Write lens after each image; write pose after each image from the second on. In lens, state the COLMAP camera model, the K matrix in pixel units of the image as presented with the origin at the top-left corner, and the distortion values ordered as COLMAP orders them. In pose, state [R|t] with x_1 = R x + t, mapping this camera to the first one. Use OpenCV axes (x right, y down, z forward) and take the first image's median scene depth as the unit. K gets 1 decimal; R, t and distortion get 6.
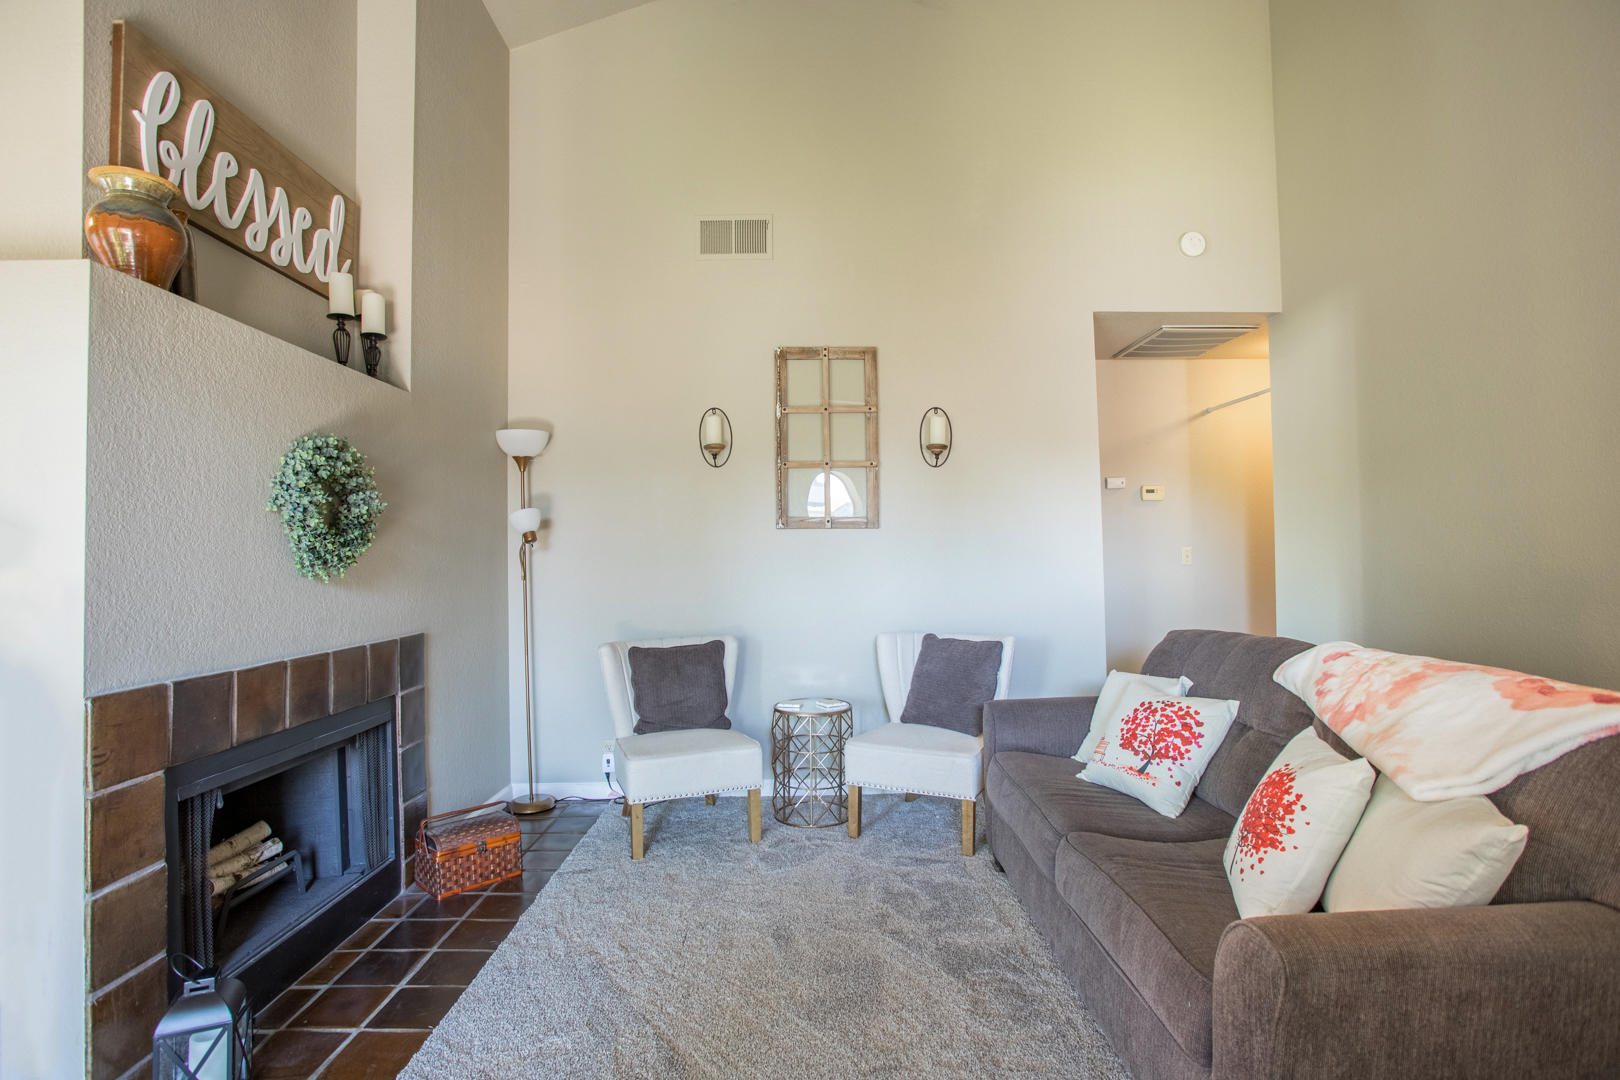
lens RADIAL K [[793.0, 0, 810.0], [0, 793.0, 540.0], [0, 0, 1]] dist [-0.072245, 0.034459]
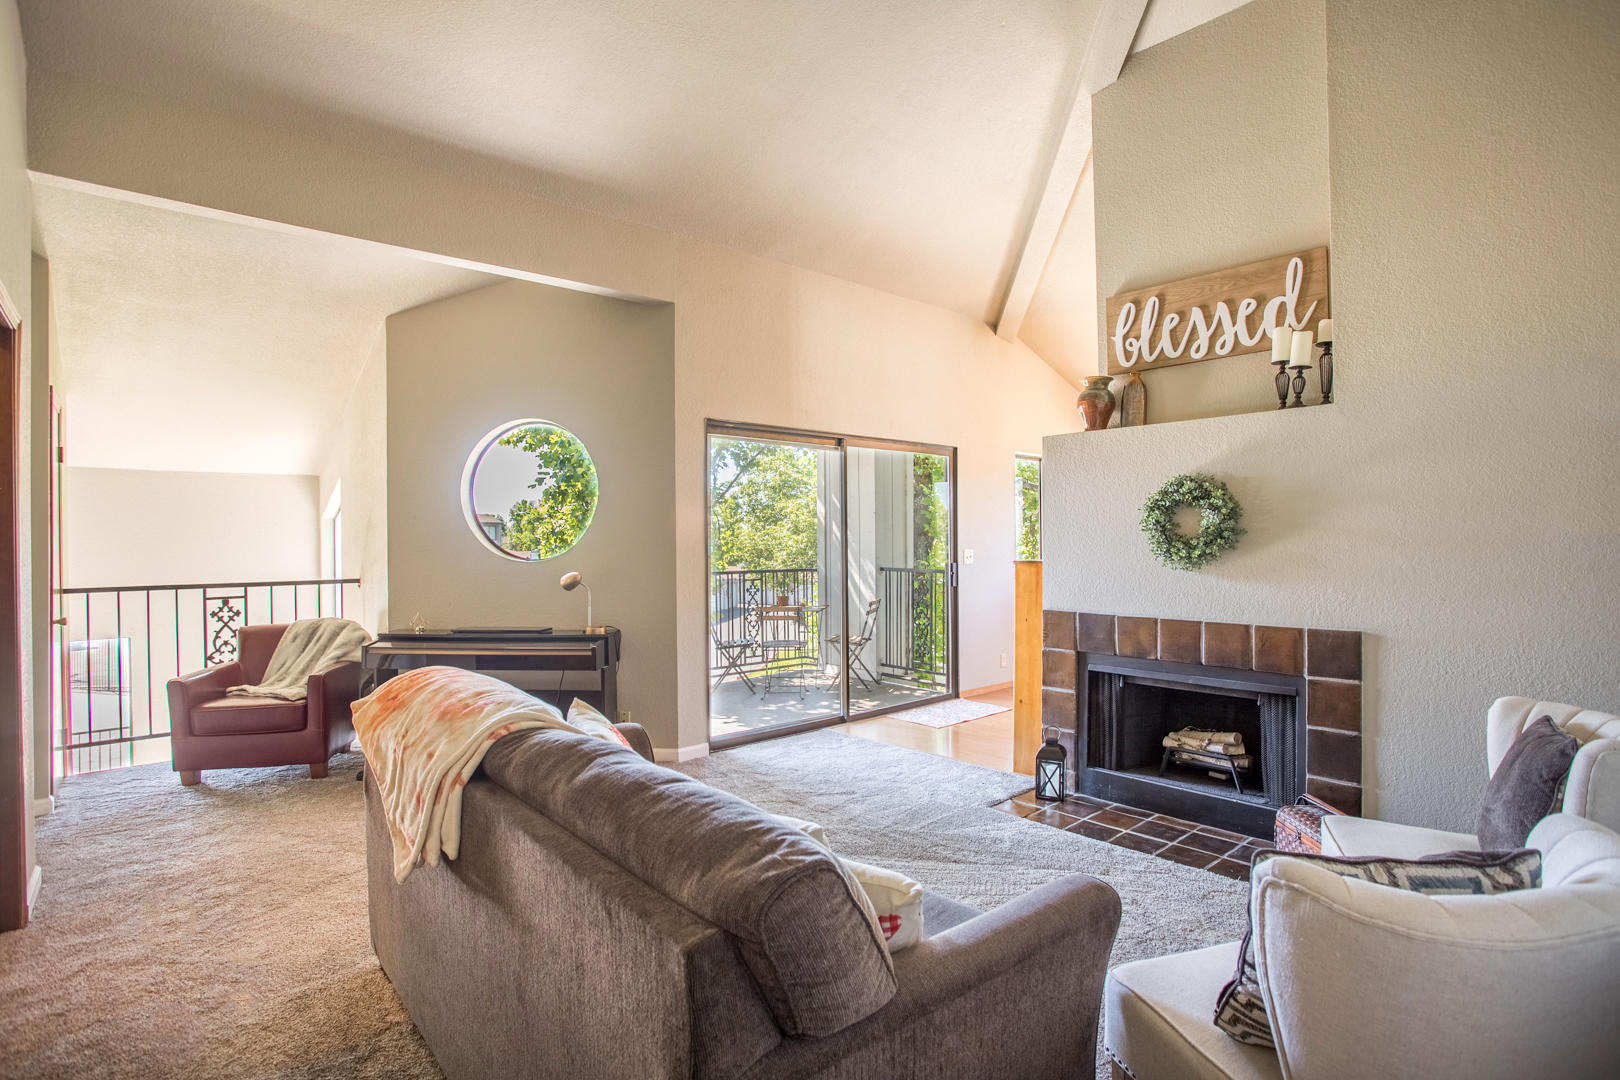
lens RADIAL K [[802.1, 0, 810.0], [0, 802.1, 540.0], [0, 0, 1]] dist [-0.074360, 0.038988]
pose [[-0.758173, 0.022790, -0.651655, 0.820060], [0.034667, 0.999384, -0.005384, -0.023885], [0.651131, -0.026673, -0.758496, 1.498403]]
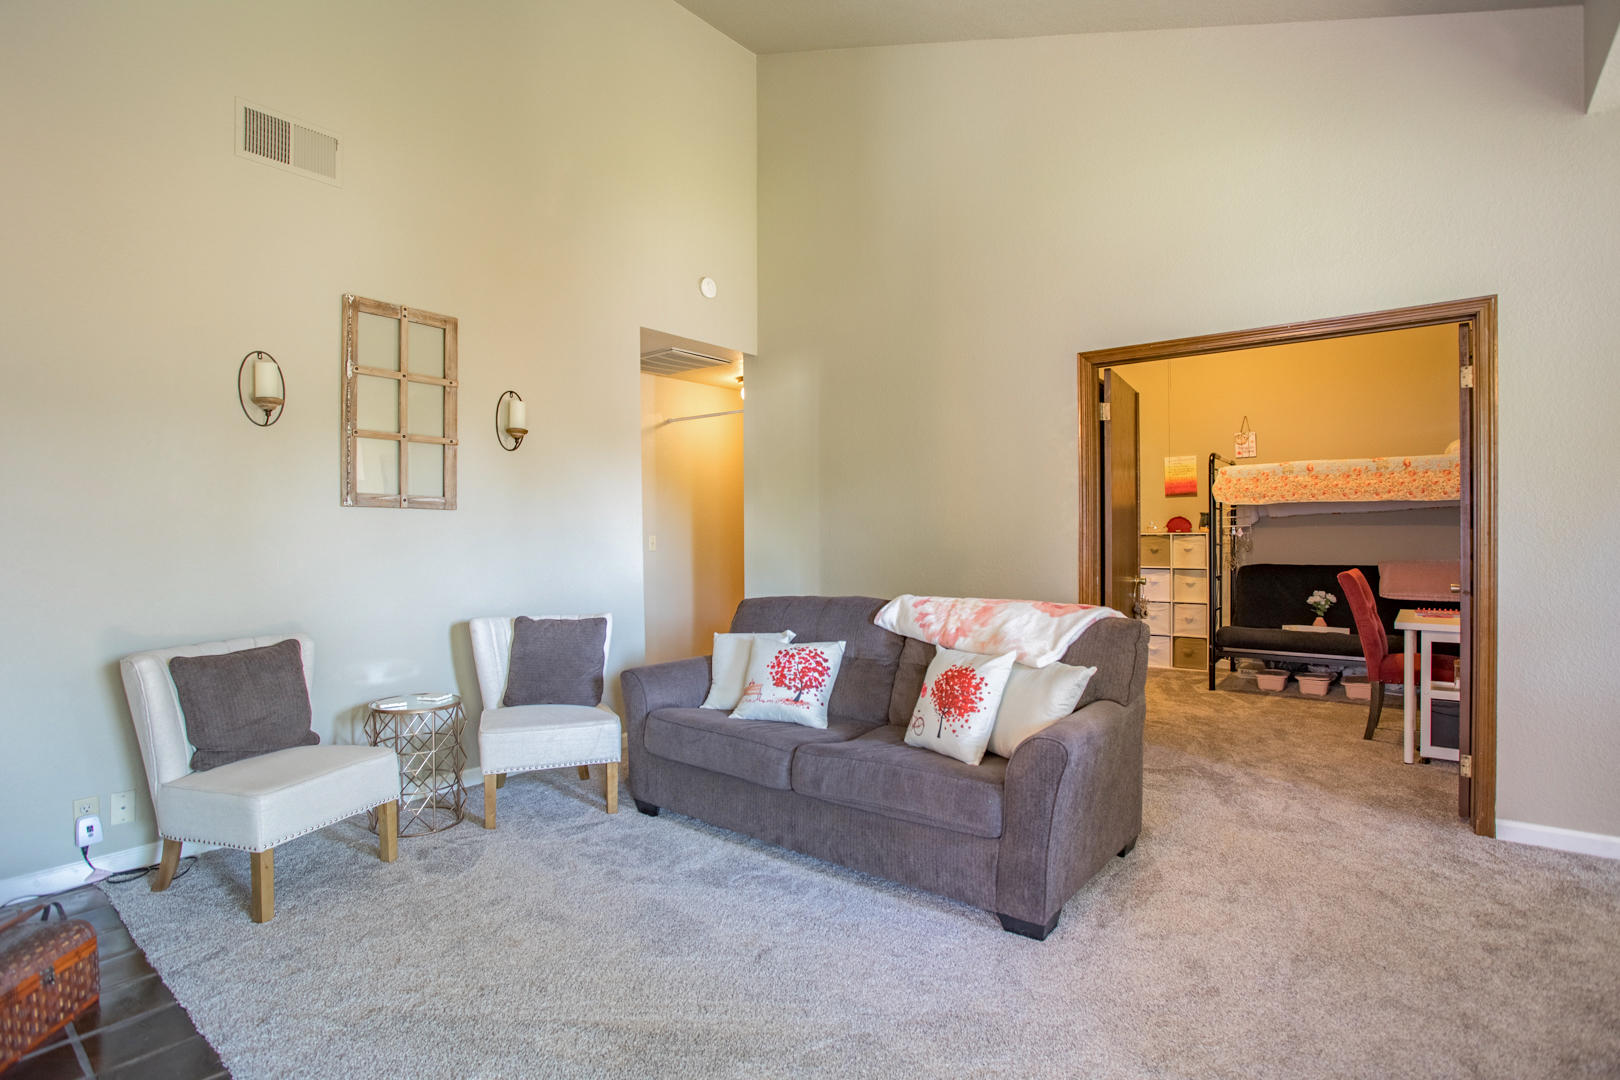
lens RADIAL K [[802.1, 0, 810.0], [0, 802.1, 540.0], [0, 0, 1]] dist [-0.074360, 0.038988]
pose [[0.637013, 0.010213, 0.770786, -0.561696], [-0.017139, 0.999853, 0.000916, 0.019465], [-0.770663, -0.013794, 0.637094, 0.105774]]
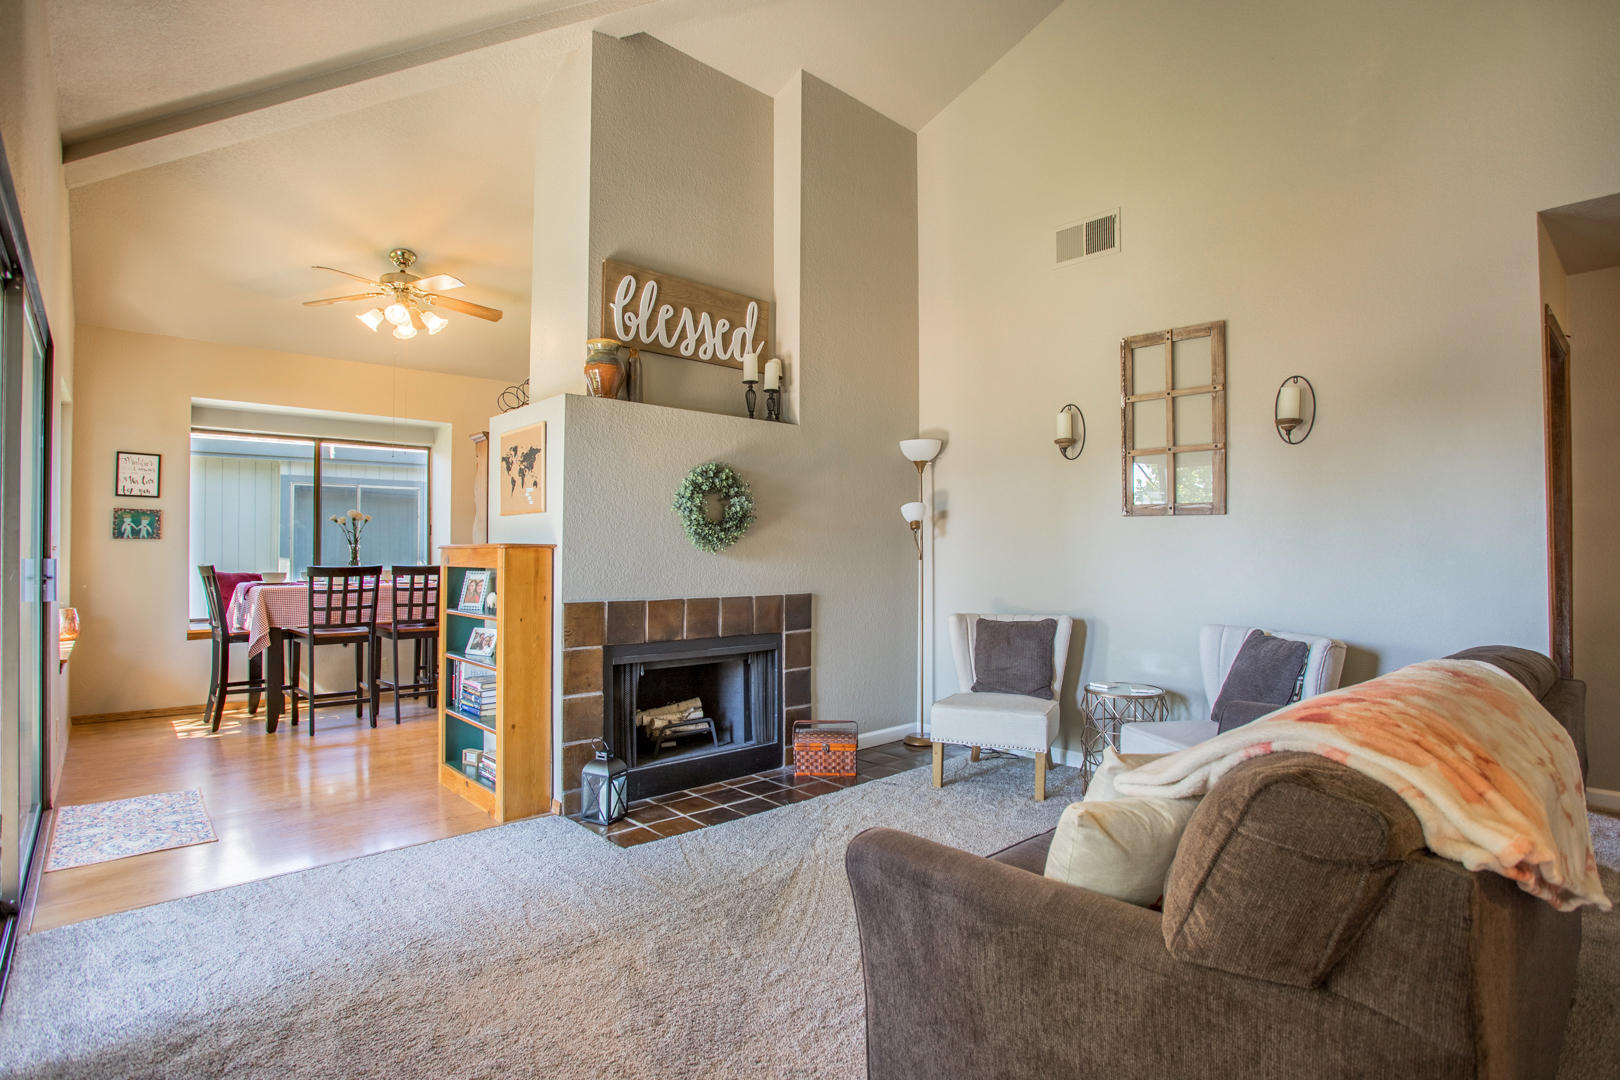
lens RADIAL K [[802.1, 0, 810.0], [0, 802.1, 540.0], [0, 0, 1]] dist [-0.074360, 0.038988]
pose [[0.671217, 0.009084, -0.741205, 0.670717], [0.001268, 0.999909, 0.013402, 0.002886], [0.741260, -0.009936, 0.671145, 0.021057]]
